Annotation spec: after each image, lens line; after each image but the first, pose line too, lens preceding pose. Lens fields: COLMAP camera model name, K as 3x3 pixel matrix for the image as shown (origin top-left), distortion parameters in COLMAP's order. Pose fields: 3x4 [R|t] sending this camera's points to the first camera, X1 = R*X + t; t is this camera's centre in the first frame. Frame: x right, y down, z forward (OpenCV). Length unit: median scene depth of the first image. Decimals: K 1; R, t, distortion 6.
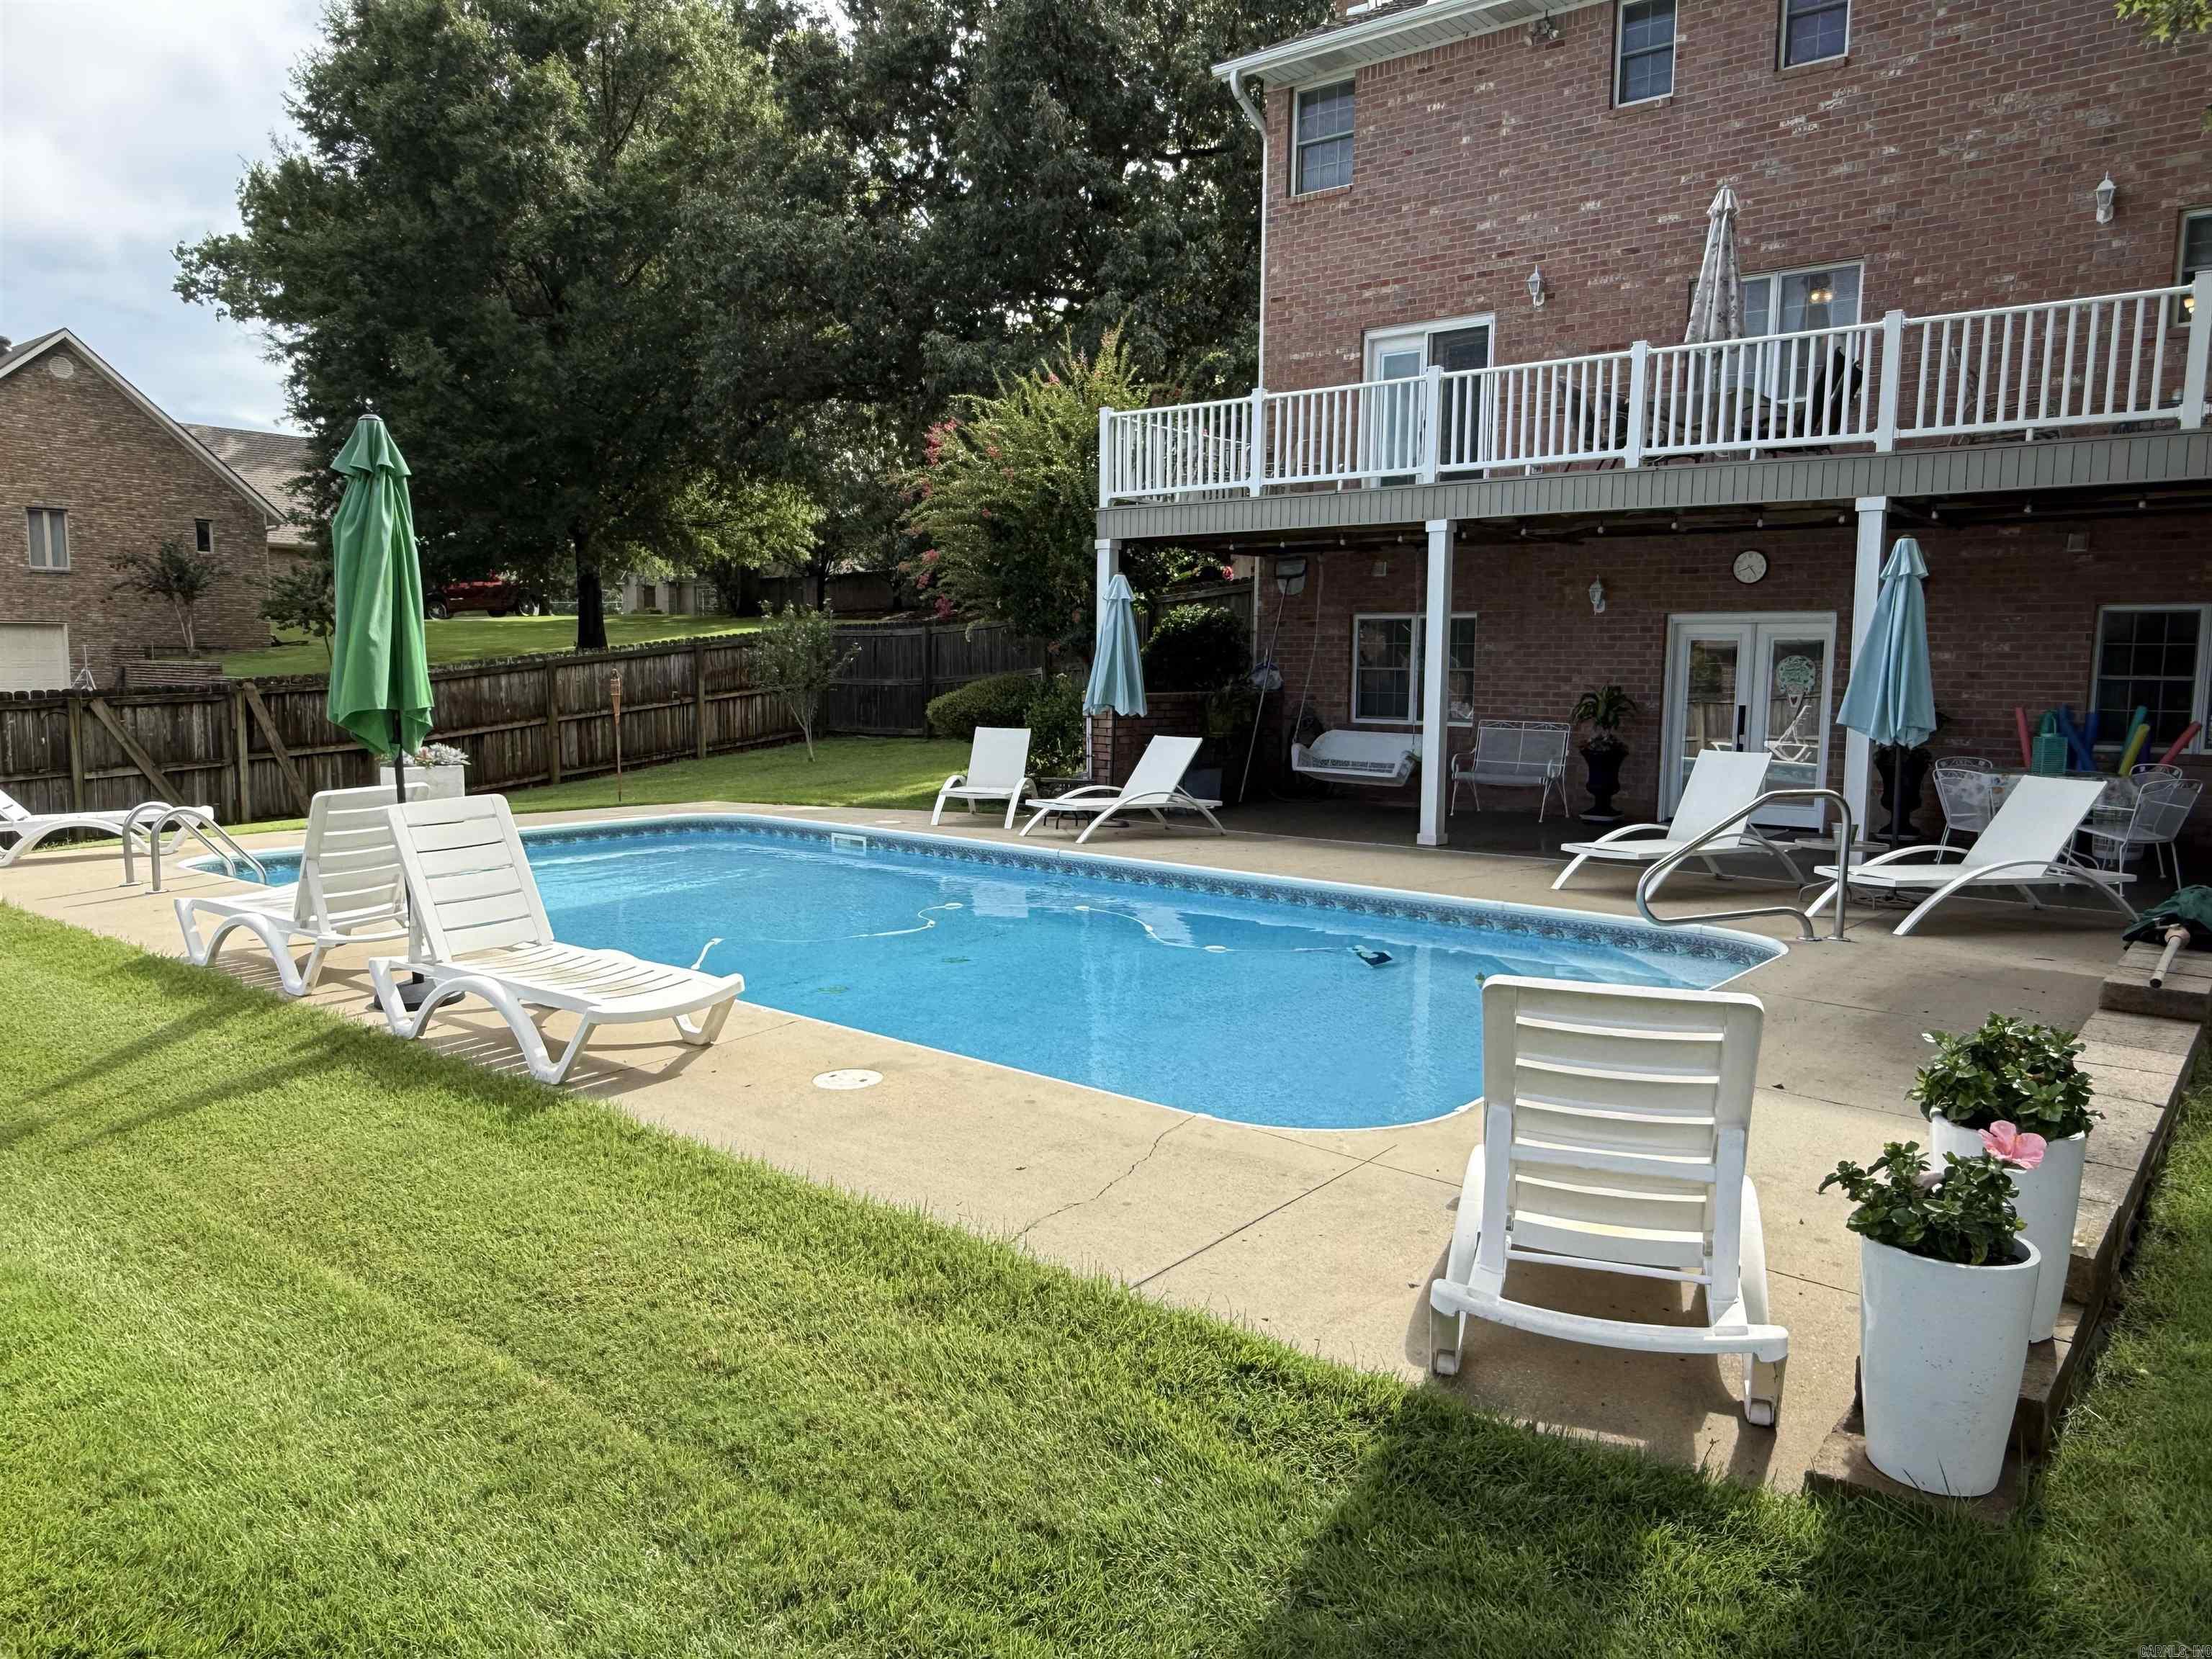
lens RADIAL K [[1508.7, 0, 1106.0], [0, 1508.7, 829.5], [0, 0, 1]] dist [-0.005491, 0.005102]
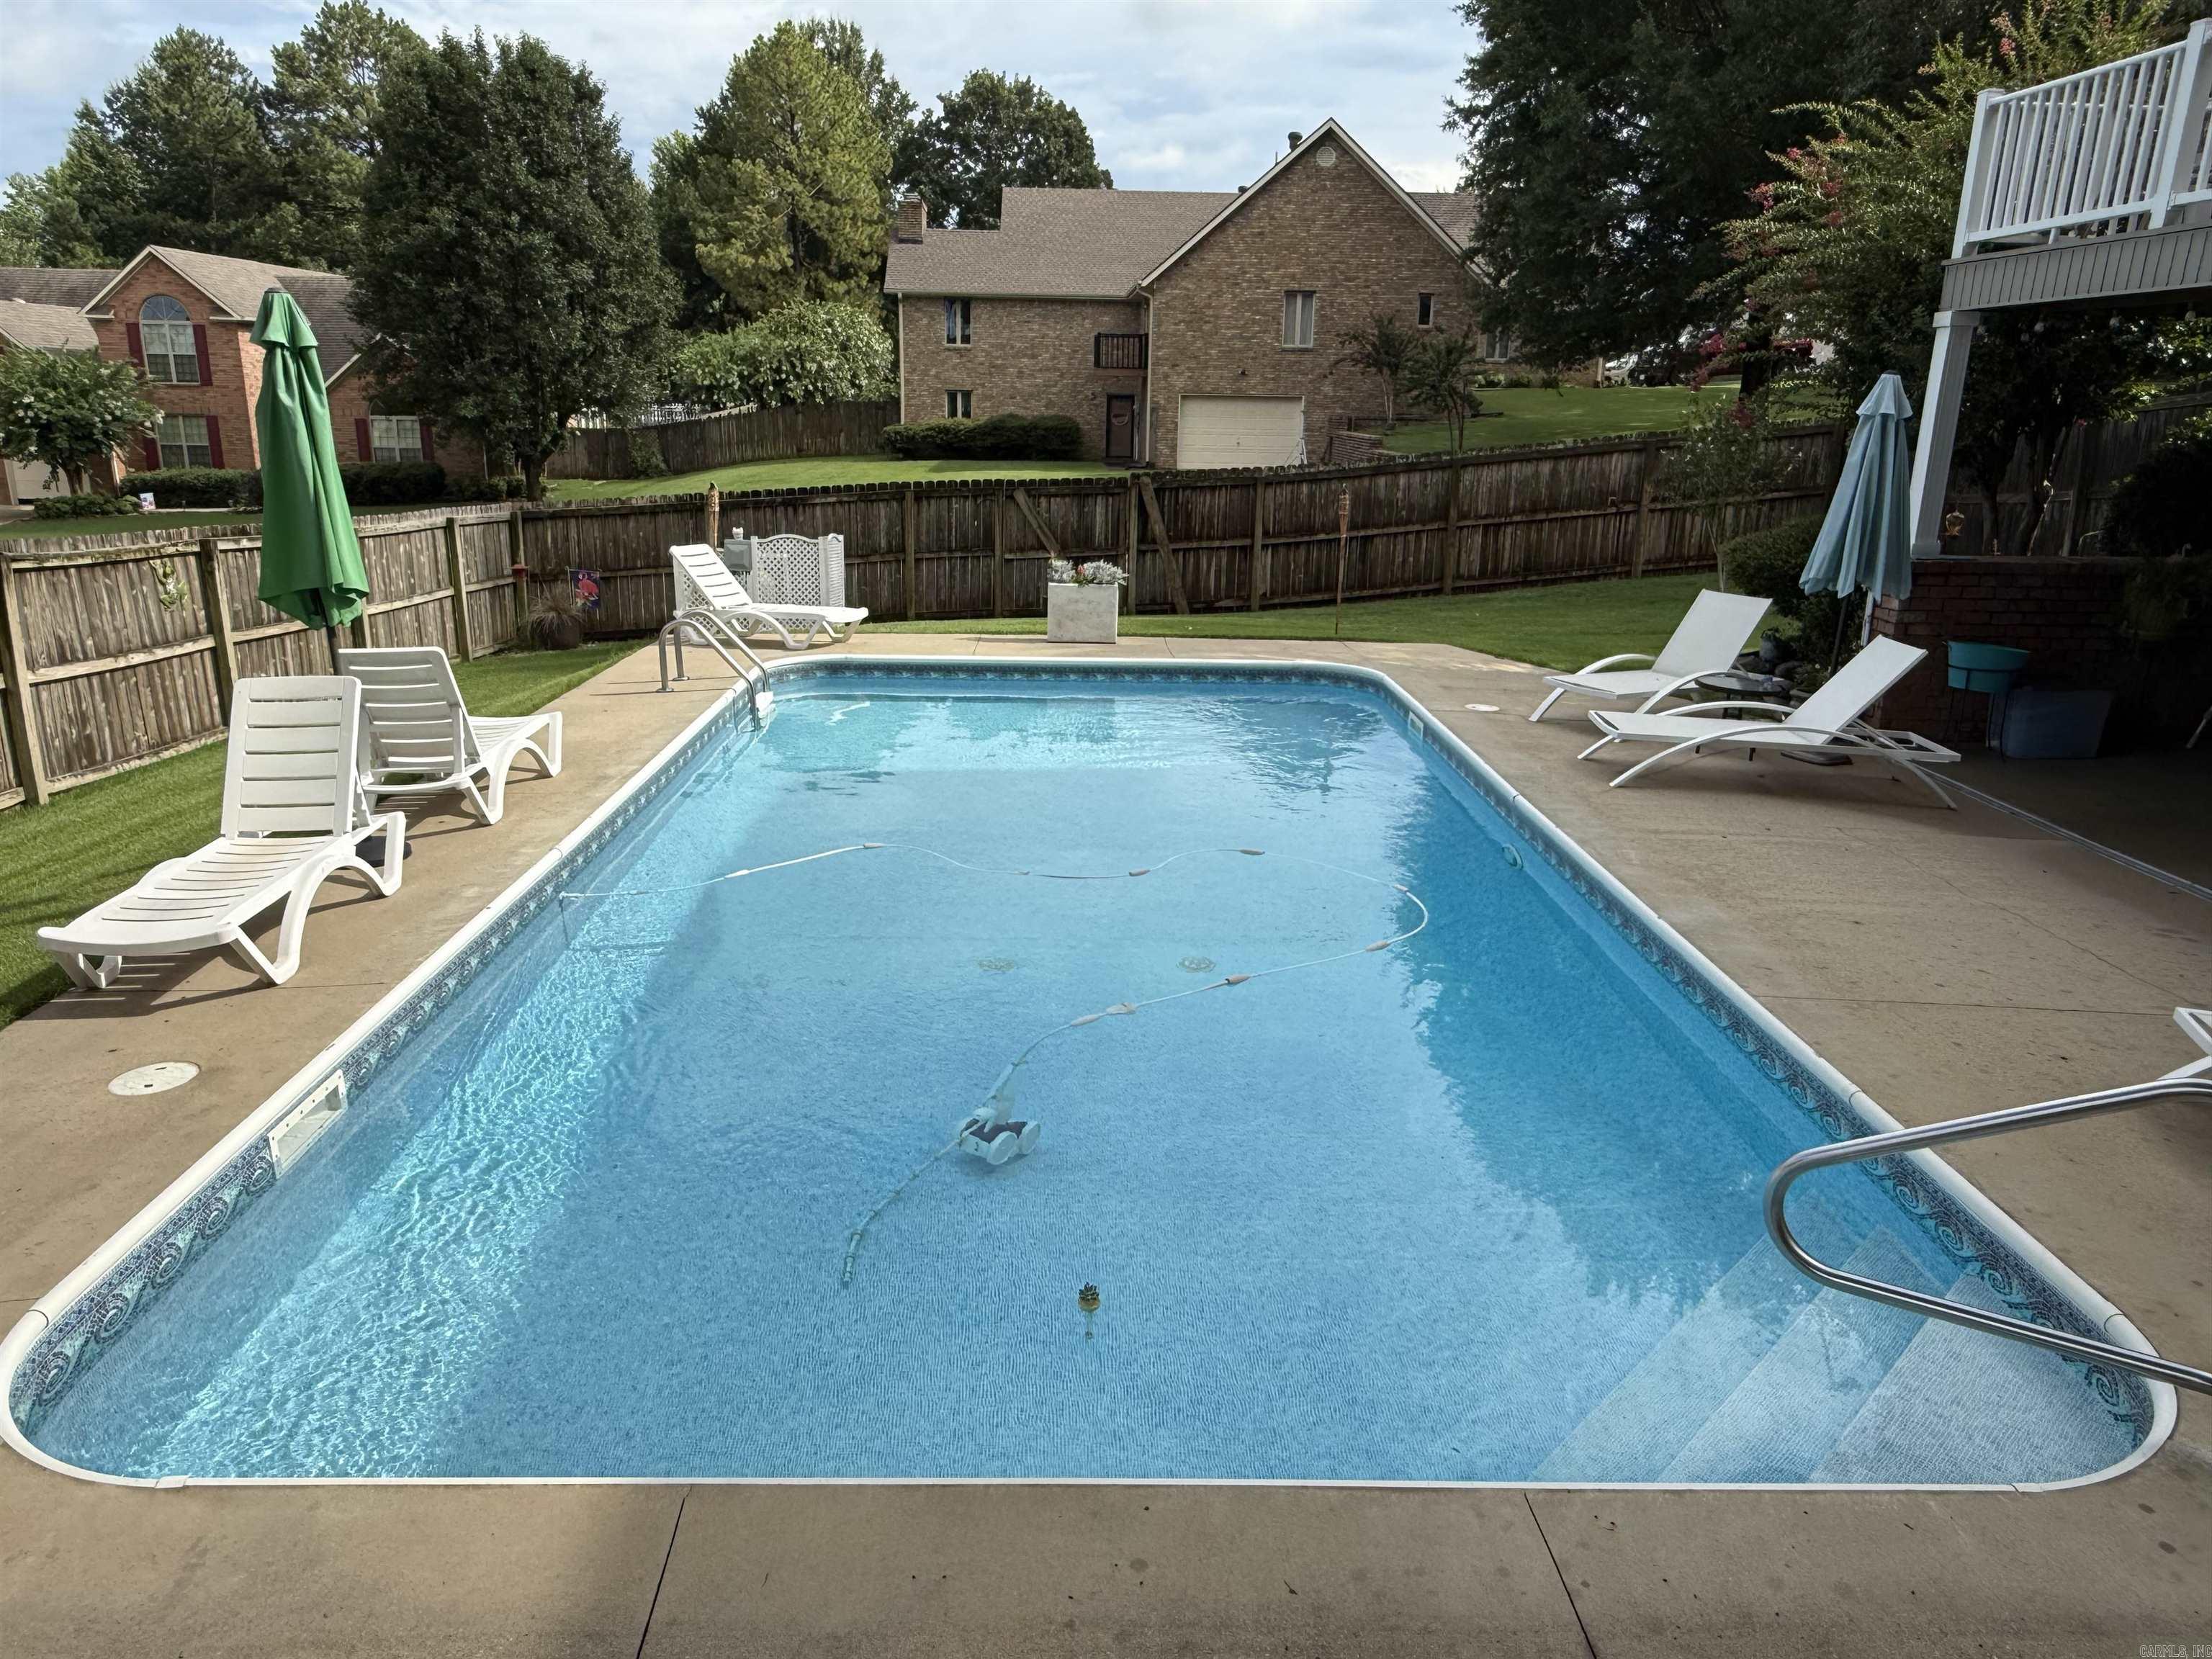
lens RADIAL K [[1511.1, 0, 1099.0], [0, 1511.1, 840.6], [0, 0, 1]] dist [0.002695, -0.001371]
pose [[0.653247, 0.215442, -0.725847, 0.245123], [-0.095670, 0.974466, 0.203135, -0.061551], [0.751076, -0.063255, 0.657178, 0.260605]]
